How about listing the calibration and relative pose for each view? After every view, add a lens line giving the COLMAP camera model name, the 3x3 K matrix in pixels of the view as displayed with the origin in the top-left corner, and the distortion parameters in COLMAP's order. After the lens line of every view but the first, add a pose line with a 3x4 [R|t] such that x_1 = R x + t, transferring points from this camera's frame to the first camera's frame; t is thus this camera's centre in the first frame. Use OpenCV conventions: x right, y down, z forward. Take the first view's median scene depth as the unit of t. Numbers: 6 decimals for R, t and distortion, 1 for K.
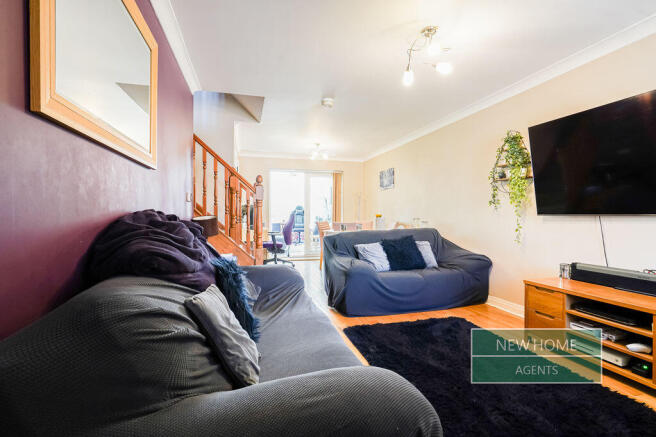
lens RADIAL K [[309.5, 0, 330.7], [0, 309.5, 216.8], [0, 0, 1]] dist [0.001098, 0.000026]
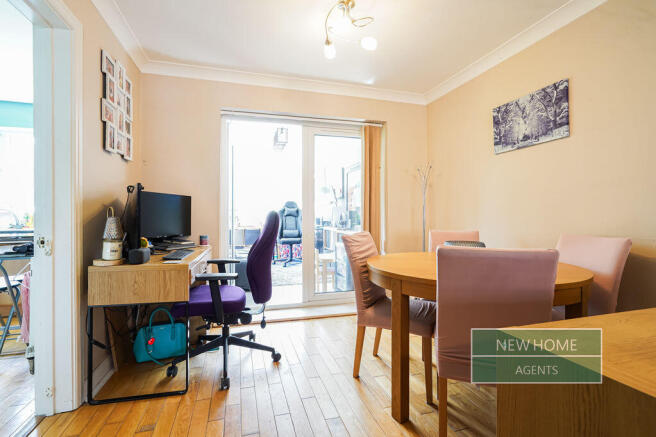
lens RADIAL K [[309.5, 0, 325.0], [0, 309.5, 219.2], [0, 0, 1]] dist [0.001098, 0.000026]
pose [[0.999913, 0.002269, 0.013024, -0.057273], [-0.002275, 0.999997, 0.000494, -0.000862], [-0.013023, -0.000523, 0.999915, 0.530780]]
